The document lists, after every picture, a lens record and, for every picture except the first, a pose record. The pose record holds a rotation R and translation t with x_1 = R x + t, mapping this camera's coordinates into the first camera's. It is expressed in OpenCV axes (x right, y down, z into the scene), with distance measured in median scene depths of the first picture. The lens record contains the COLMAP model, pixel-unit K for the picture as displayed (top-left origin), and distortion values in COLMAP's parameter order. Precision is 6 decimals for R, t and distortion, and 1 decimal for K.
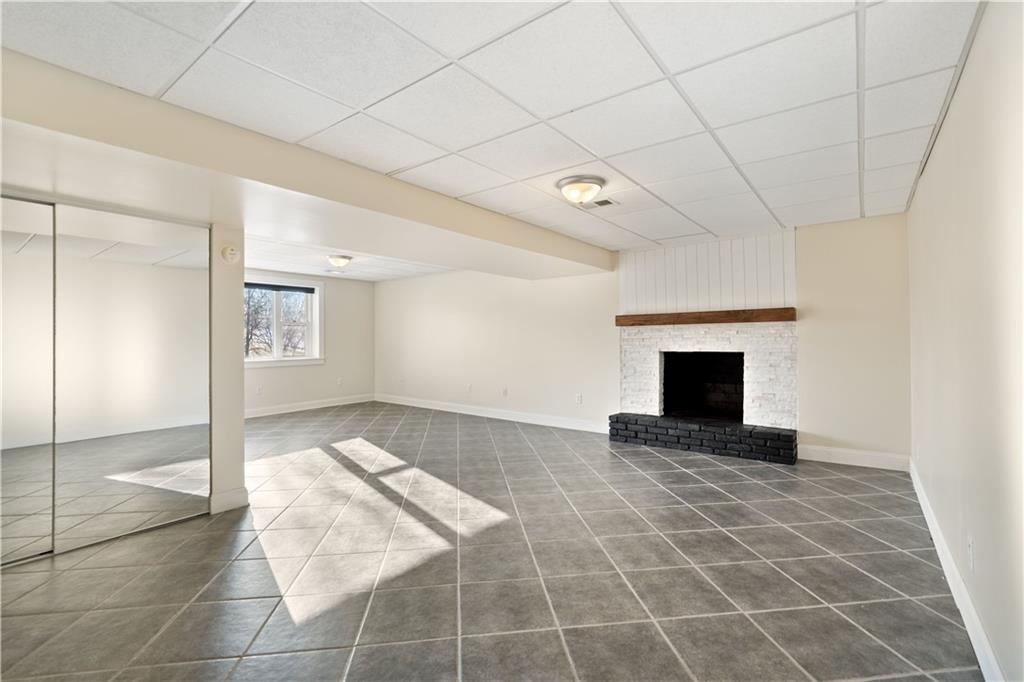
lens RADIAL K [[470.5, 0, 511.3], [0, 470.5, 334.7], [0, 0, 1]] dist [-0.003996, 0.000329]
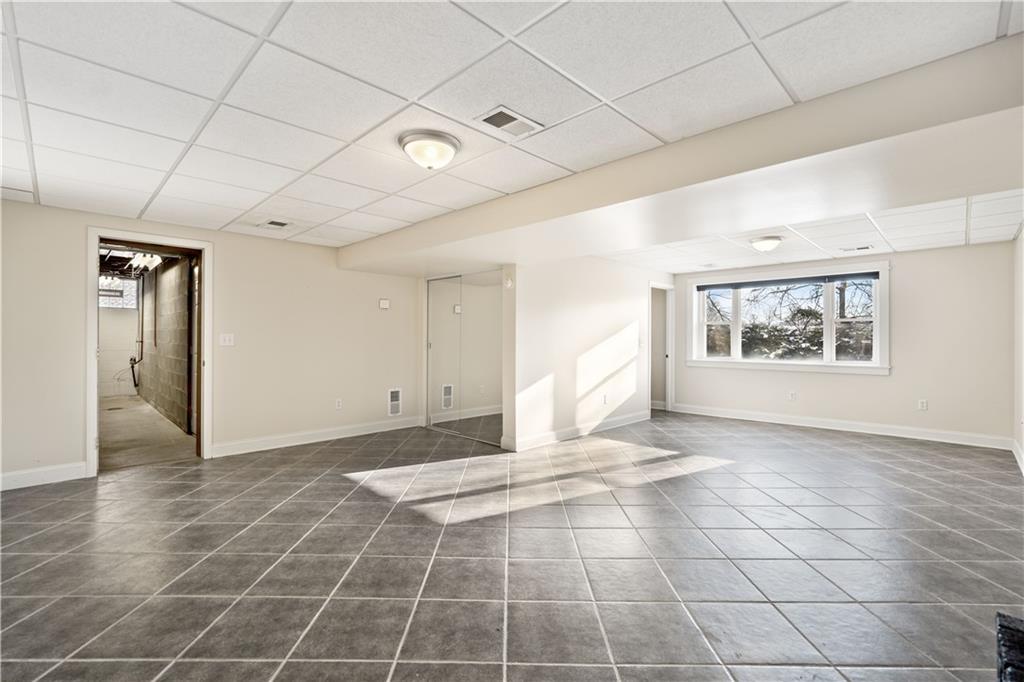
lens RADIAL K [[470.5, 0, 511.3], [0, 470.5, 334.7], [0, 0, 1]] dist [-0.003996, 0.000329]
pose [[-0.165225, -0.013575, -0.986162, 1.135381], [0.003882, 0.999889, -0.014415, 0.021709], [0.986248, -0.006210, -0.165154, 1.590028]]
